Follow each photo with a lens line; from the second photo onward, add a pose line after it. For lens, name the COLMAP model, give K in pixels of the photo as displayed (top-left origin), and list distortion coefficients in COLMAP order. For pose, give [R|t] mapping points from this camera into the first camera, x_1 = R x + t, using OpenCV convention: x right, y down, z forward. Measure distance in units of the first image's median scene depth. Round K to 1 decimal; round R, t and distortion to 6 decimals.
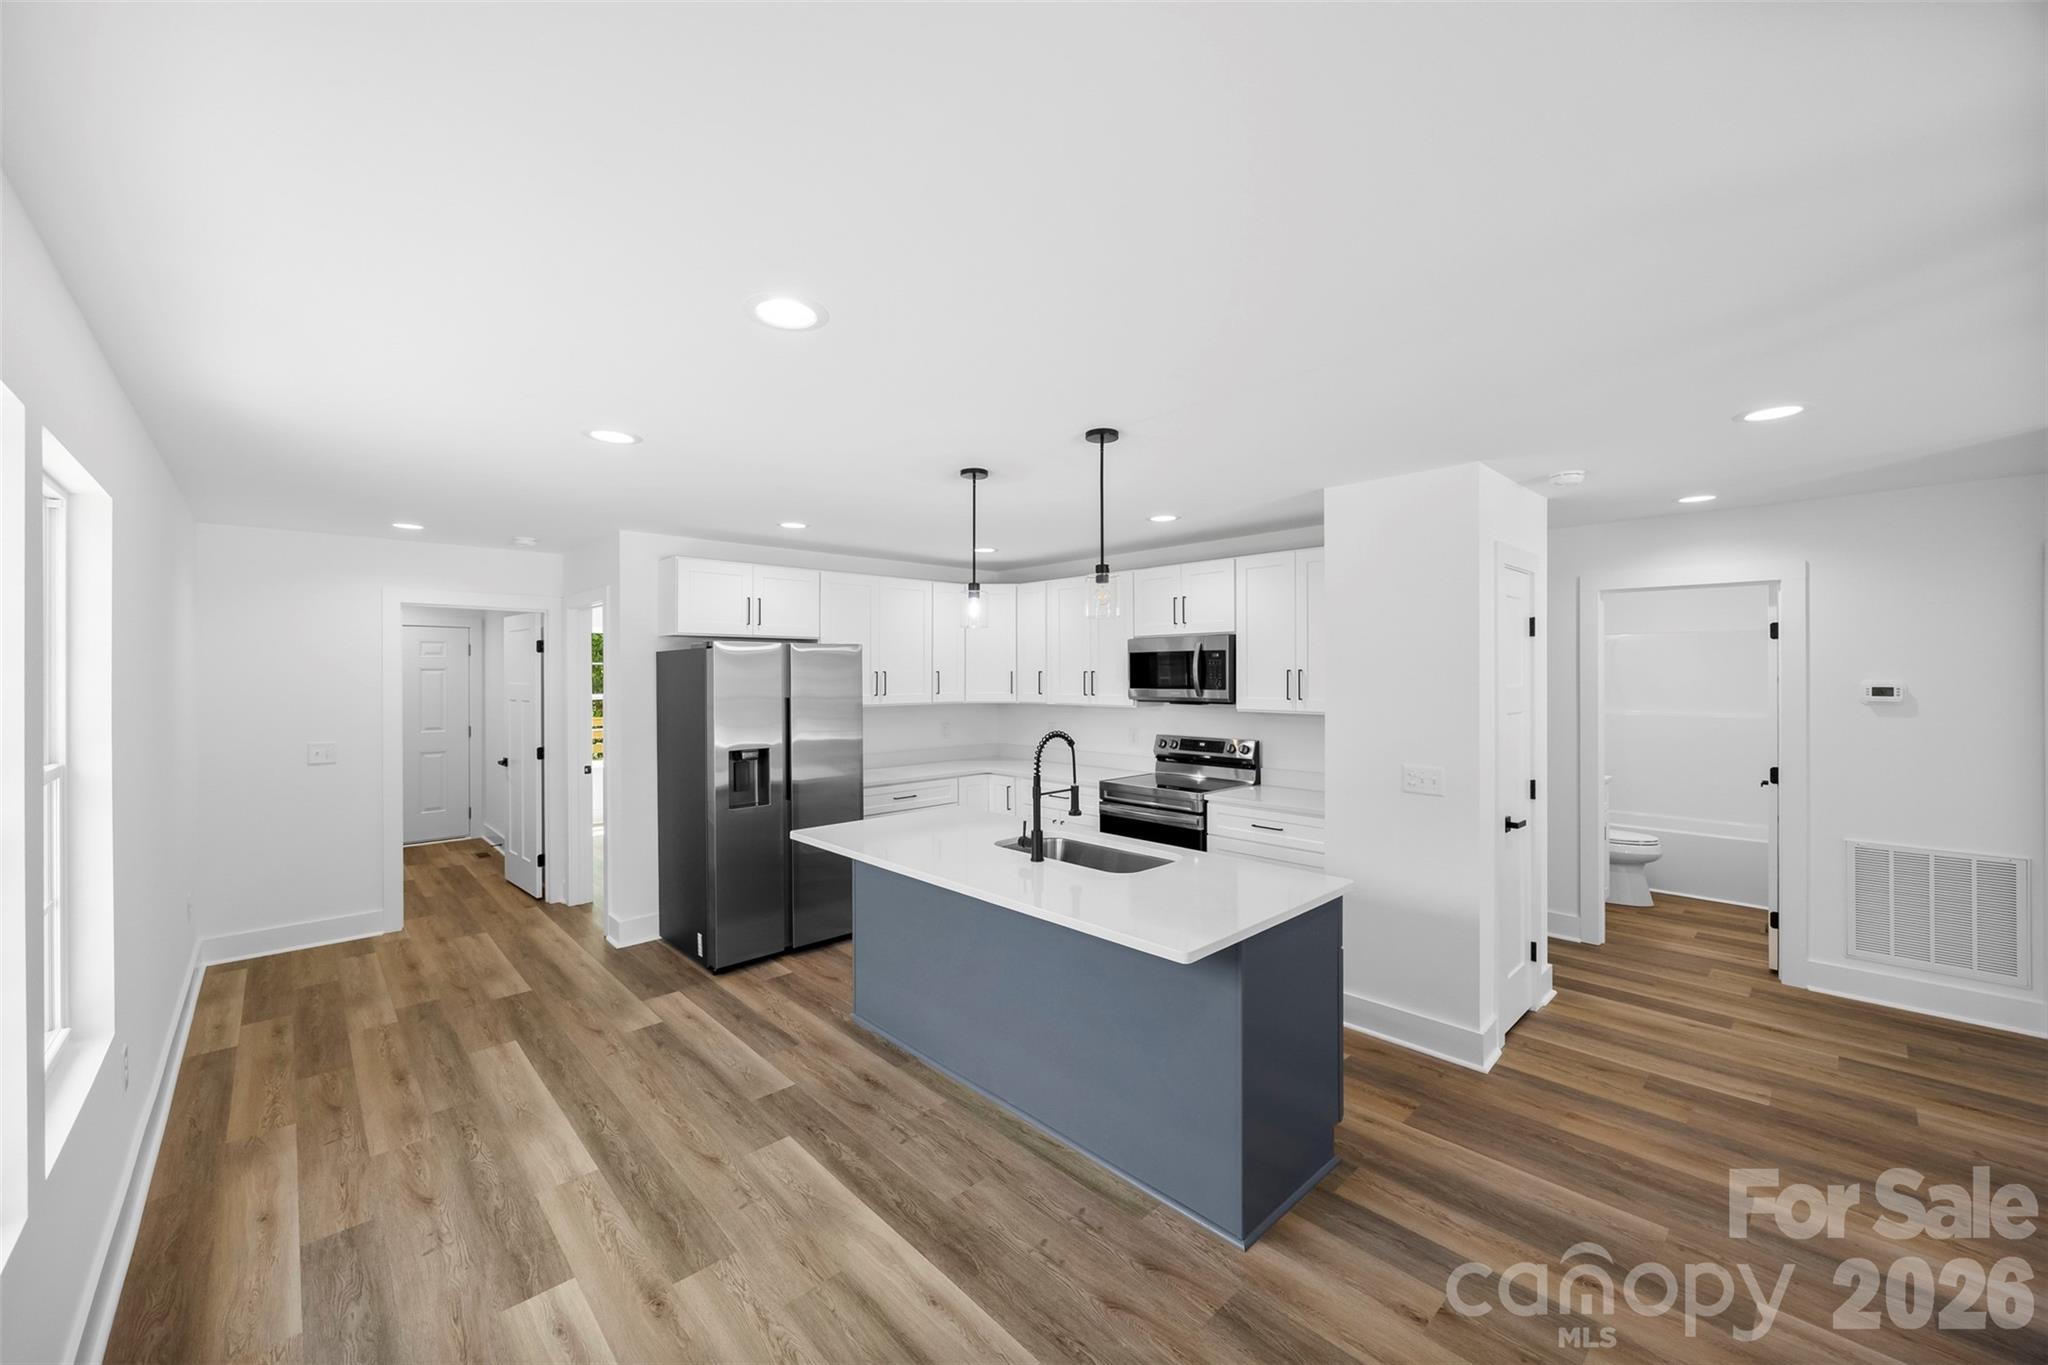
lens RADIAL K [[783.6, 0, 1030.3], [0, 783.6, 673.3], [0, 0, 1]] dist [-0.004312, 0.000979]
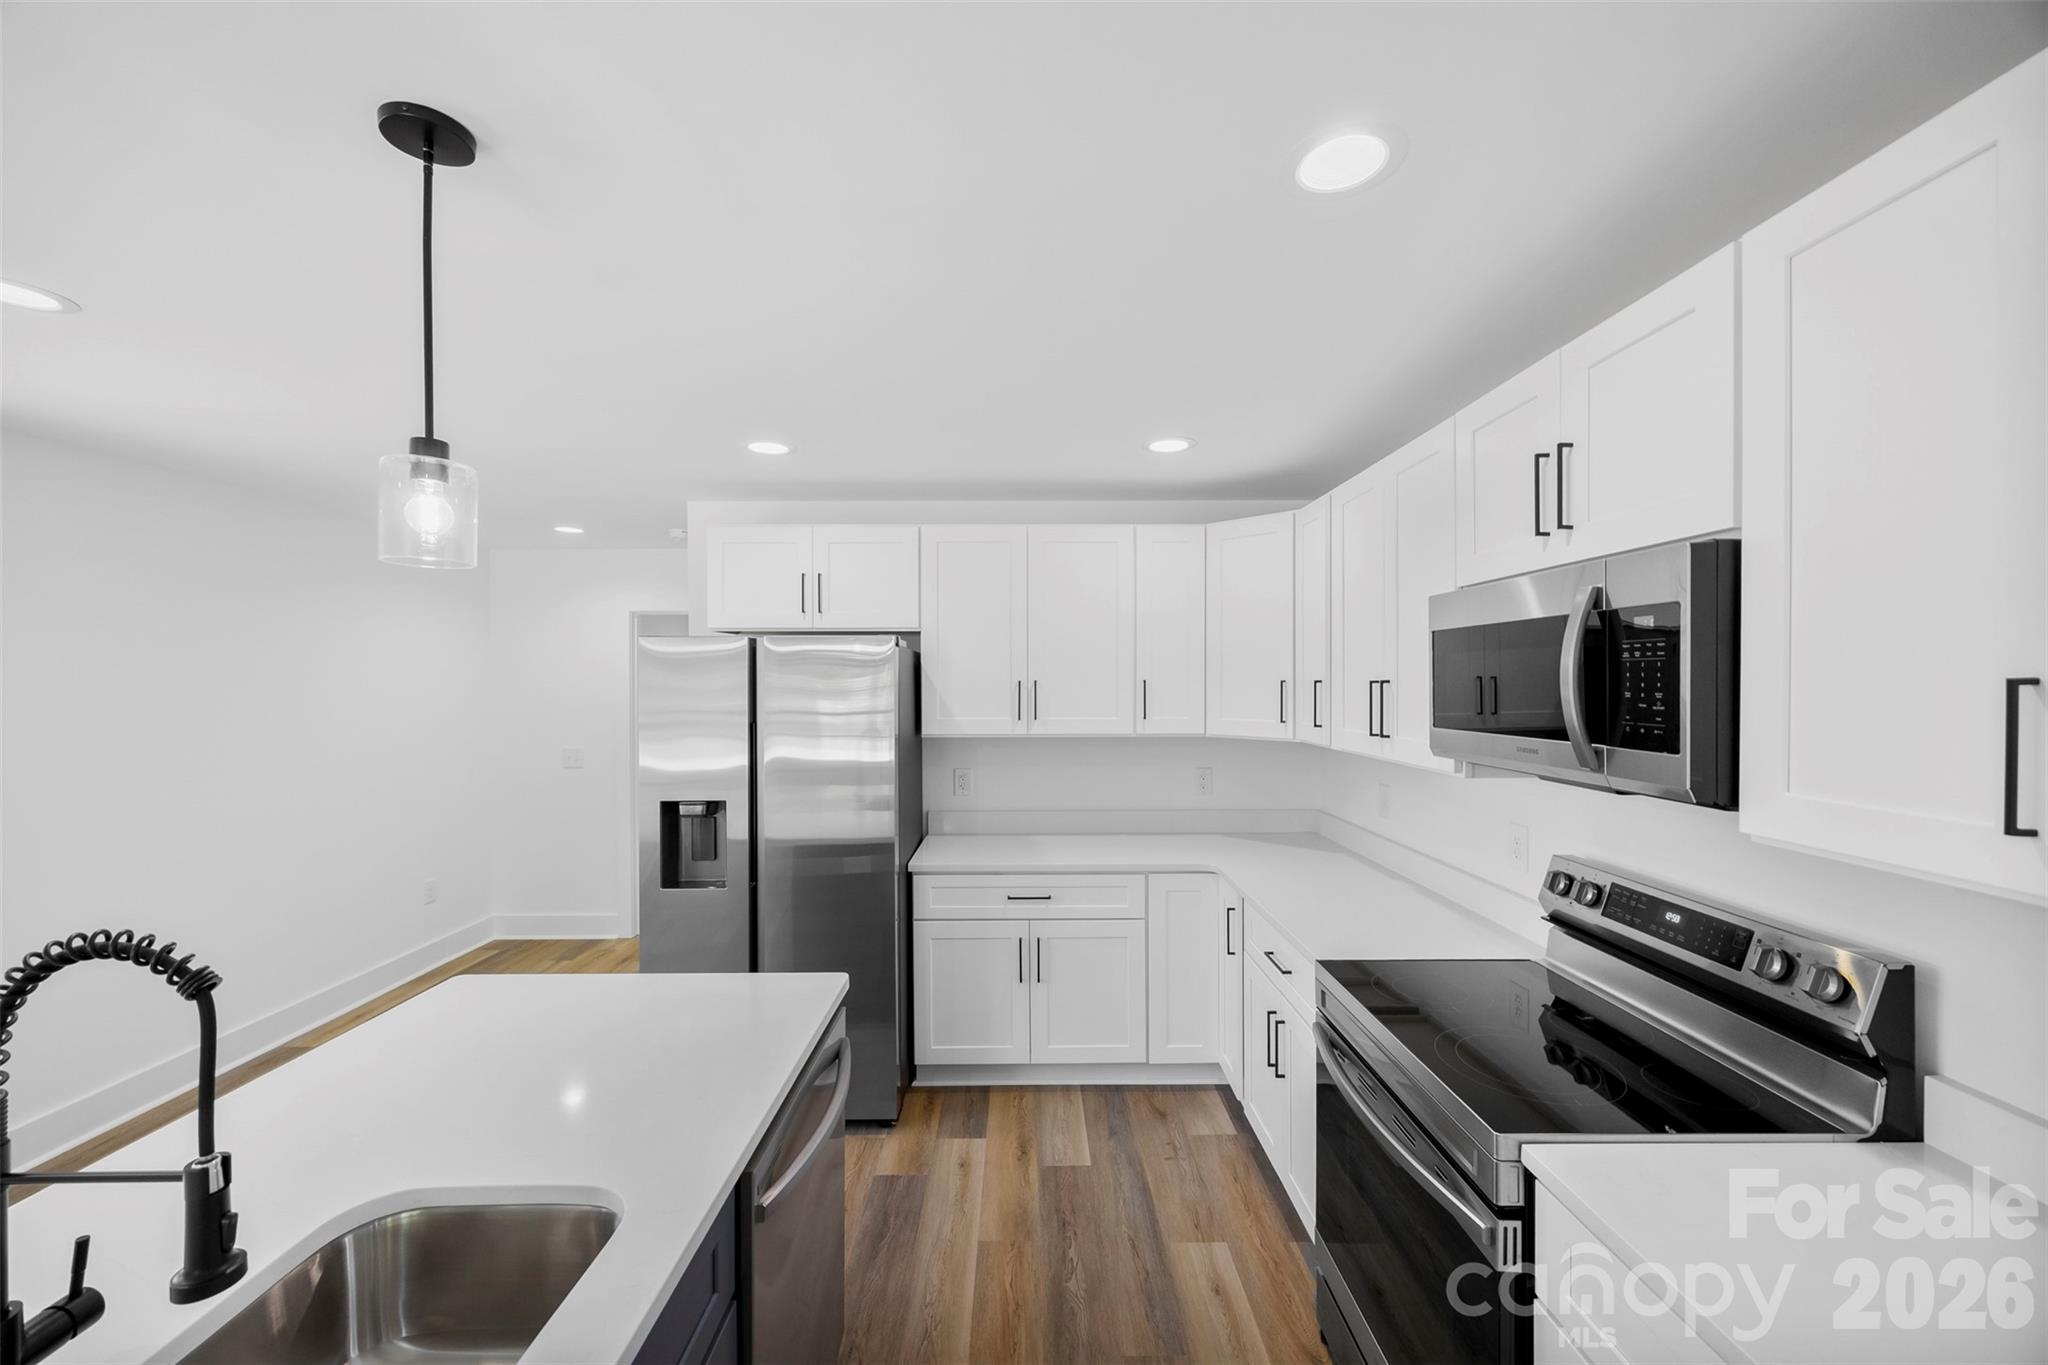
lens RADIAL K [[783.6, 0, 1028.7], [0, 783.6, 689.7], [0, 0, 1]] dist [-0.004312, 0.000979]
pose [[0.727701, 0.009405, -0.685830, 0.293583], [0.000414, 0.999900, 0.014152, -0.004431], [0.685894, -0.010582, 0.727625, 0.723122]]
